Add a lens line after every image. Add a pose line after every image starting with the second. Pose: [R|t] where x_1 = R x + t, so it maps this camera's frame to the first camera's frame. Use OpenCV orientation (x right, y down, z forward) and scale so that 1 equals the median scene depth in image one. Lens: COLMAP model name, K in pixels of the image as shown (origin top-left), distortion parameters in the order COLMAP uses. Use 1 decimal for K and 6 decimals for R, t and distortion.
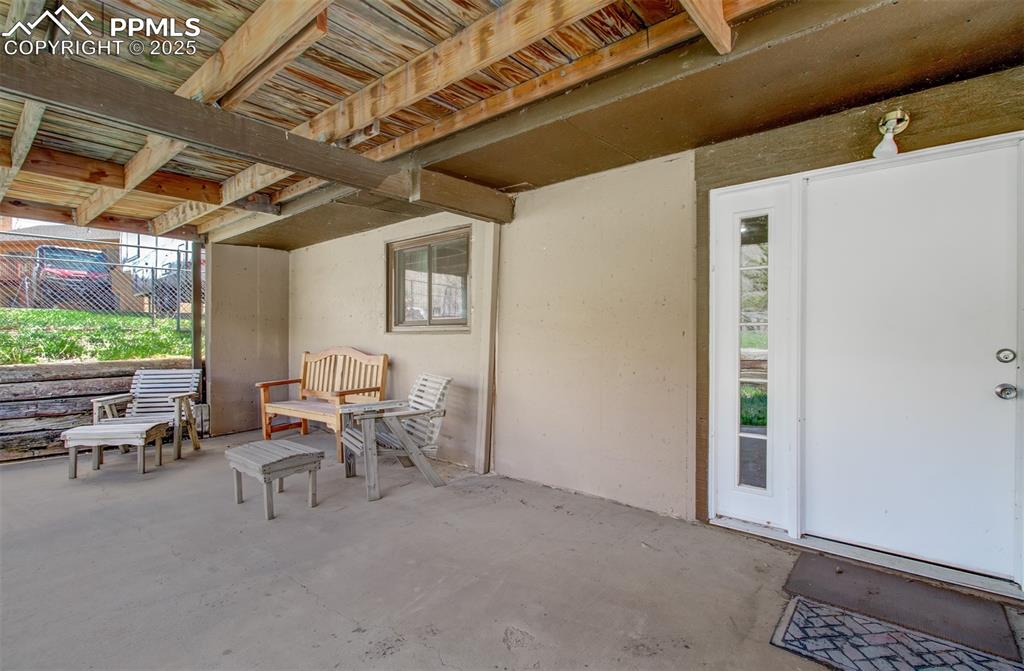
lens RADIAL K [[472.0, 0, 523.6], [0, 472.0, 336.0], [0, 0, 1]] dist [0.000297, -0.000186]
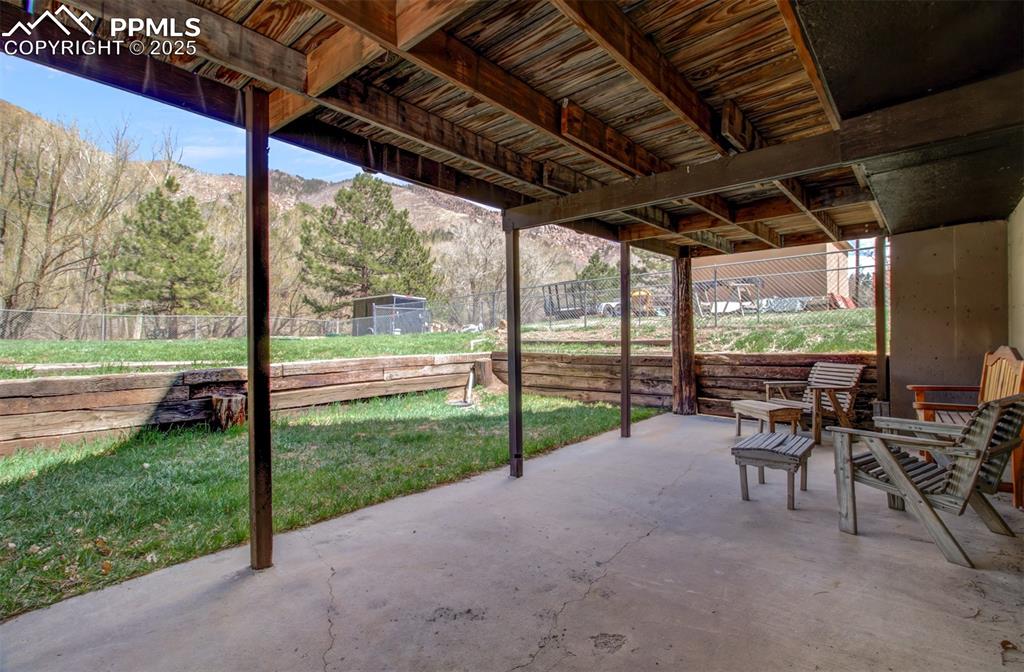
lens RADIAL K [[472.0, 0, 523.6], [0, 472.0, 336.5], [0, 0, 1]] dist [0.000297, -0.000186]
pose [[-0.016581, 0.005209, -0.999849, 0.492277], [0.014261, 0.999886, 0.004973, -0.009148], [0.999761, -0.014177, -0.016653, 0.419929]]
